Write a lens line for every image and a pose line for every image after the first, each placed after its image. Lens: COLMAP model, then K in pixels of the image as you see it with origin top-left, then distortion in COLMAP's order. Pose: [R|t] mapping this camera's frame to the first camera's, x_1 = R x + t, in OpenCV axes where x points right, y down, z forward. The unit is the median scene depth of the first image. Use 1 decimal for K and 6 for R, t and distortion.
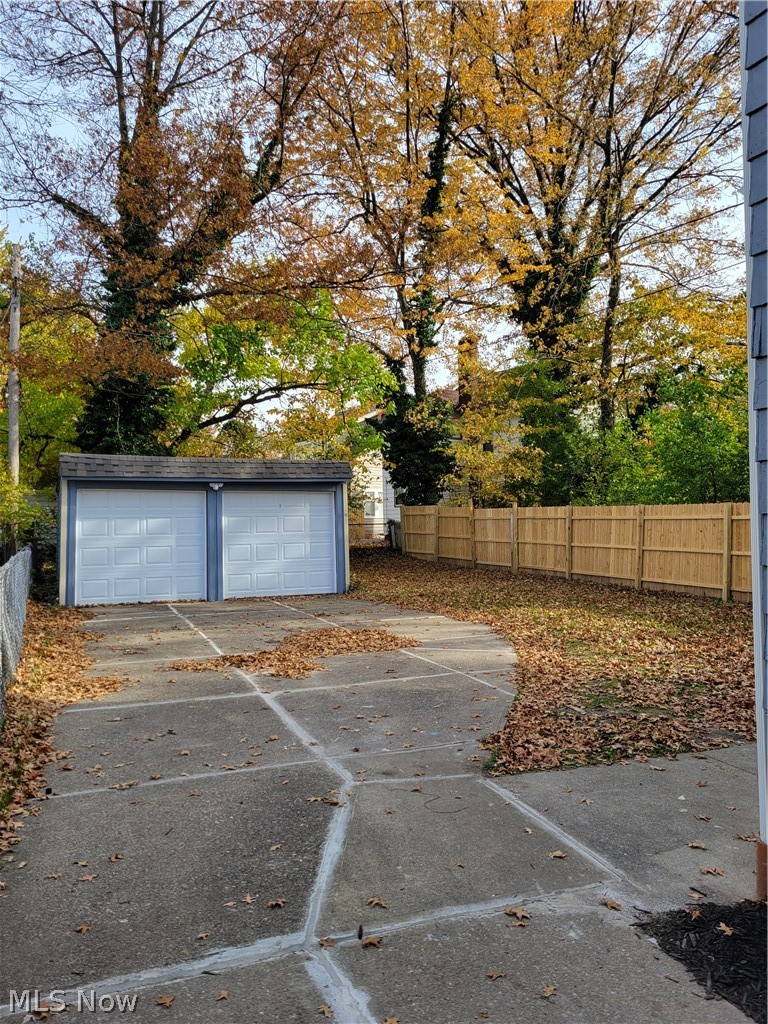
lens RADIAL K [[762.6, 0, 383.9], [0, 762.6, 482.3], [0, 0, 1]] dist [0.031832, -0.063341]
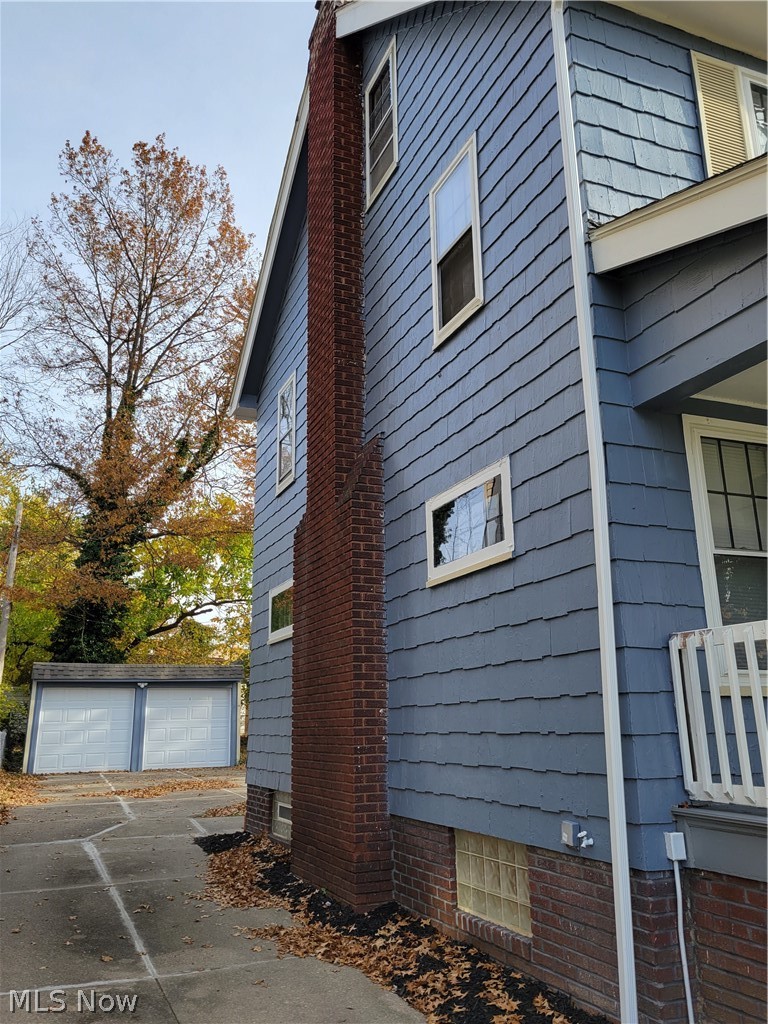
lens RADIAL K [[762.6, 0, 383.9], [0, 762.6, 482.3], [0, 0, 1]] dist [0.031832, -0.063341]
pose [[0.999932, -0.001393, 0.011565, 0.160582], [0.004147, 0.970349, -0.241673, -0.011352], [-0.010886, 0.241705, 0.970289, -0.356577]]
